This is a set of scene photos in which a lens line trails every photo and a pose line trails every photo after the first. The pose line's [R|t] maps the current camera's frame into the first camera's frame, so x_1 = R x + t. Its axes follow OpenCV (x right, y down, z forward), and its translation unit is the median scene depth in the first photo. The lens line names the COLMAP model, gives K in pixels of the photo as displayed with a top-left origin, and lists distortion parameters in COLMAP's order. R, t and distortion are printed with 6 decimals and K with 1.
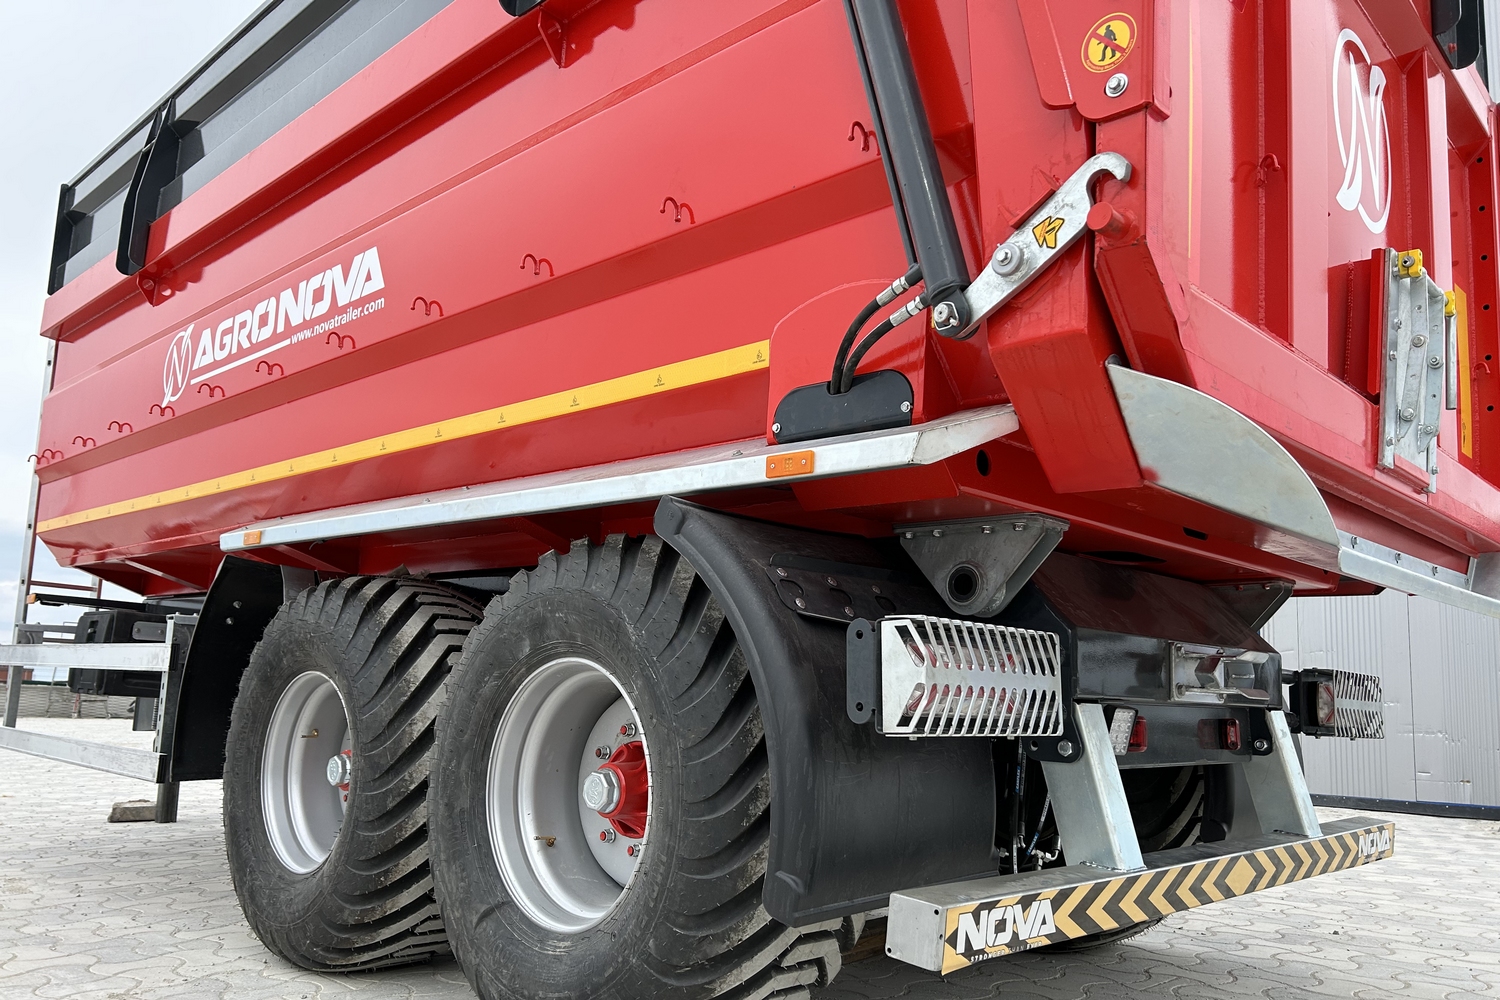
lens RADIAL K [[1128.2, 0, 732.0], [0, 1128.2, 550.5], [0, 0, 1]] dist [0.074122, -0.074328]
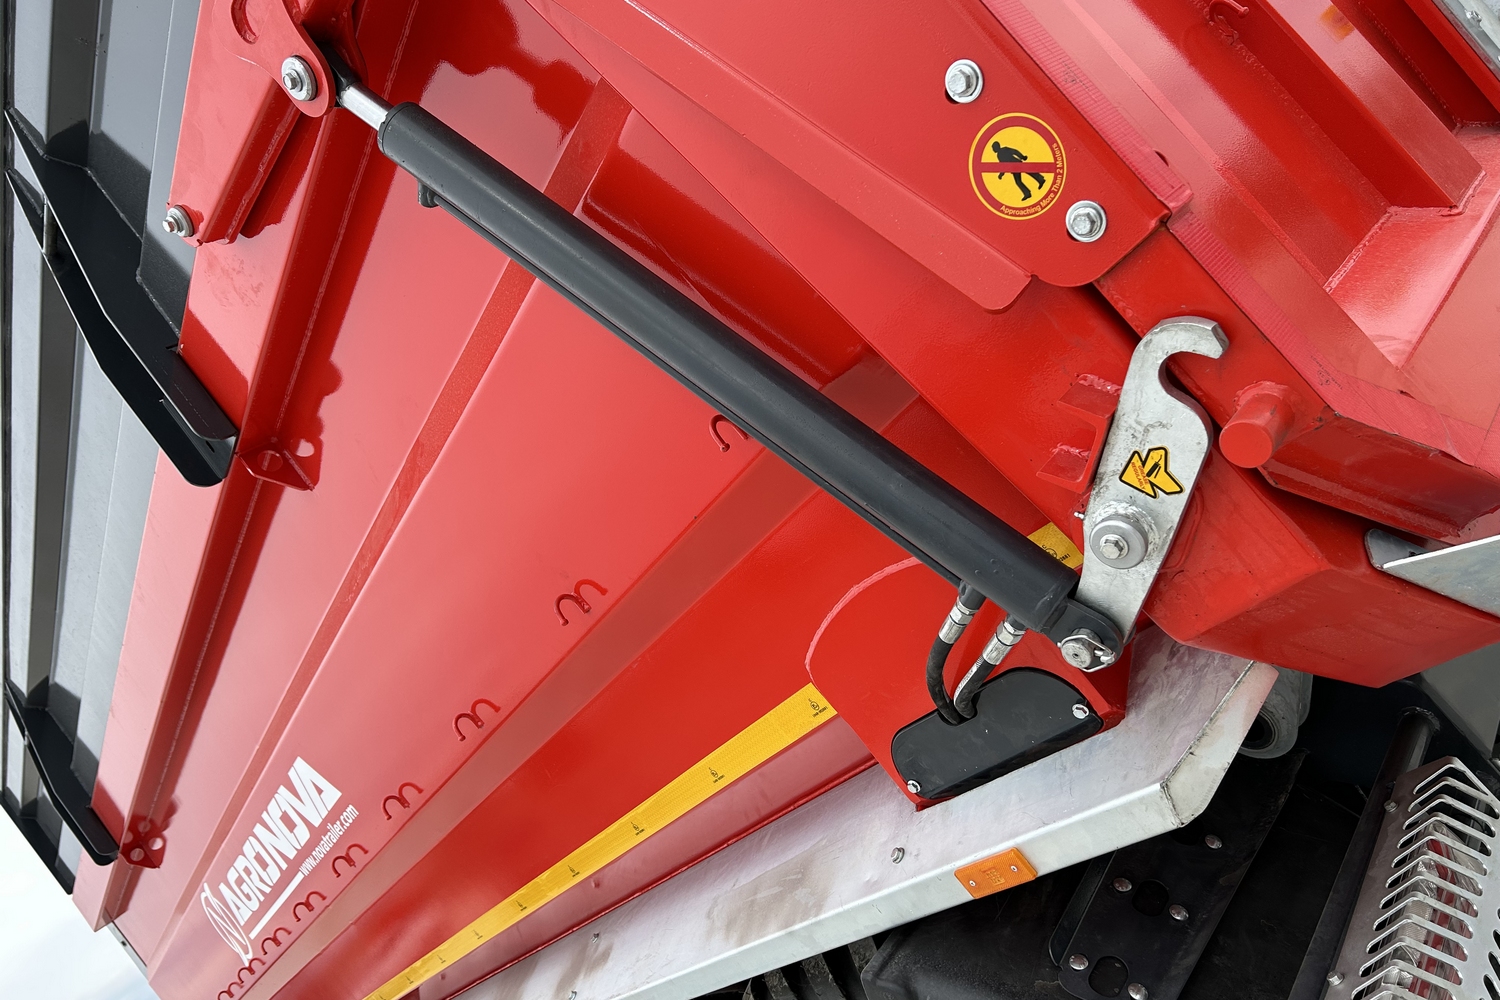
lens RADIAL K [[1139.0, 0, 736.3], [0, 1139.0, 537.2], [0, 0, 1]] dist [0.093654, -0.112632]
pose [[0.731329, -0.679190, -0.062118, 0.054491], [0.681948, 0.729573, 0.051672, -0.167885], [0.010225, -0.080150, 0.996730, 0.163507]]
